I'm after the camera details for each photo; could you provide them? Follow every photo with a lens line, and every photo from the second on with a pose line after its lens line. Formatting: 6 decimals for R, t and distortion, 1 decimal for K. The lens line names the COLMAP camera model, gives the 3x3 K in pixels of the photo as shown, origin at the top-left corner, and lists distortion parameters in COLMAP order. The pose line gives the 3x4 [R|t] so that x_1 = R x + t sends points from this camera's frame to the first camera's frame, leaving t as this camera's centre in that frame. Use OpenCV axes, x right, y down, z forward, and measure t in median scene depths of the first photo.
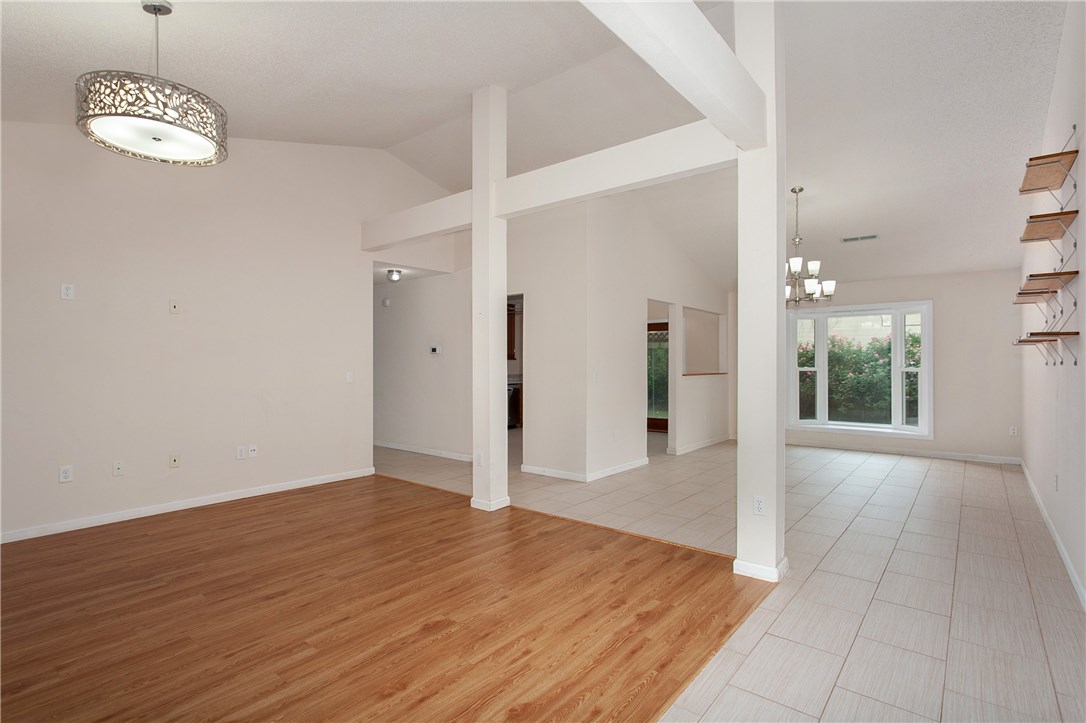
lens RADIAL K [[529.9, 0, 540.1], [0, 529.9, 363.5], [0, 0, 1]] dist [-0.006258, 0.002183]
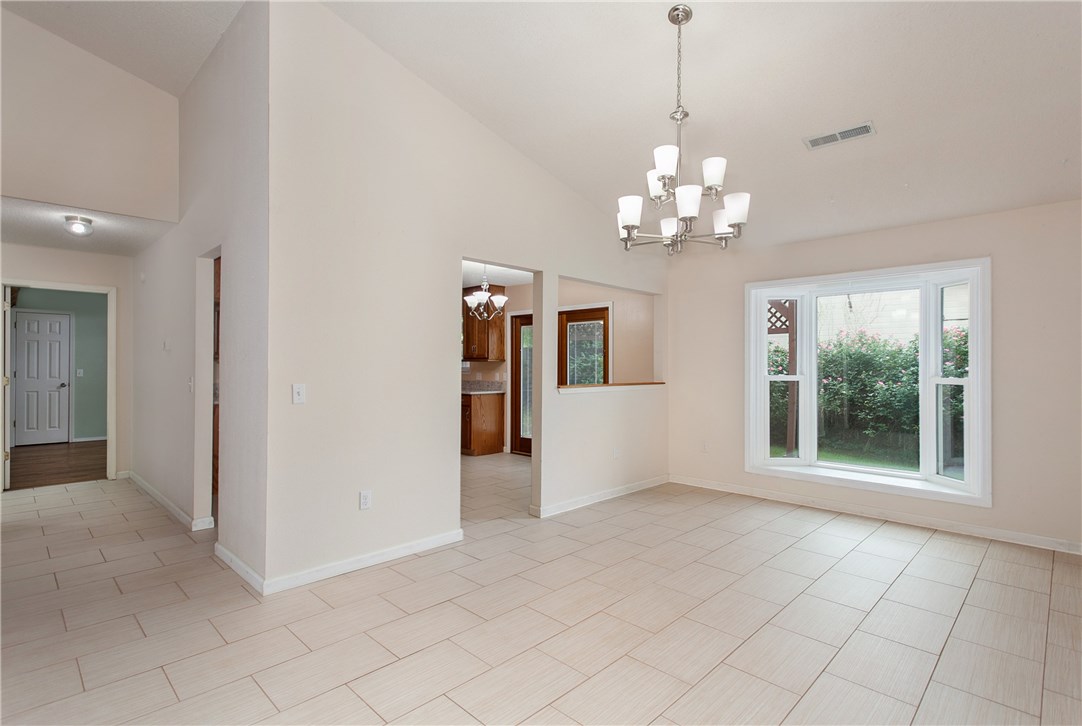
lens RADIAL K [[527.9, 0, 547.2], [0, 527.9, 363.5], [0, 0, 1]] dist [-0.006258, 0.002183]
pose [[0.996059, 0.004061, -0.088601, 0.296452], [-0.004645, 0.999969, -0.006388, -0.000962], [0.088572, 0.006774, 0.996047, 0.367015]]
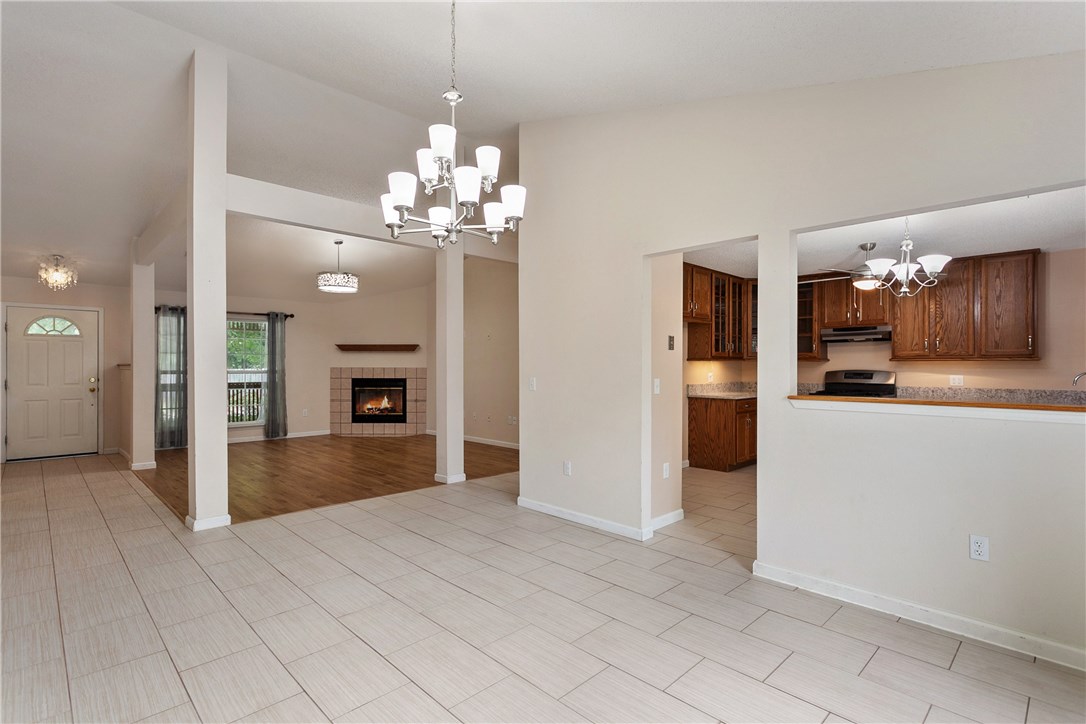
lens RADIAL K [[529.9, 0, 546.3], [0, 529.9, 363.2], [0, 0, 1]] dist [-0.006258, 0.002183]
pose [[-0.104666, -0.002349, -0.994505, 1.146303], [-0.003345, 0.999992, -0.002010, -0.007824], [0.994502, 0.003116, -0.104673, 1.367503]]
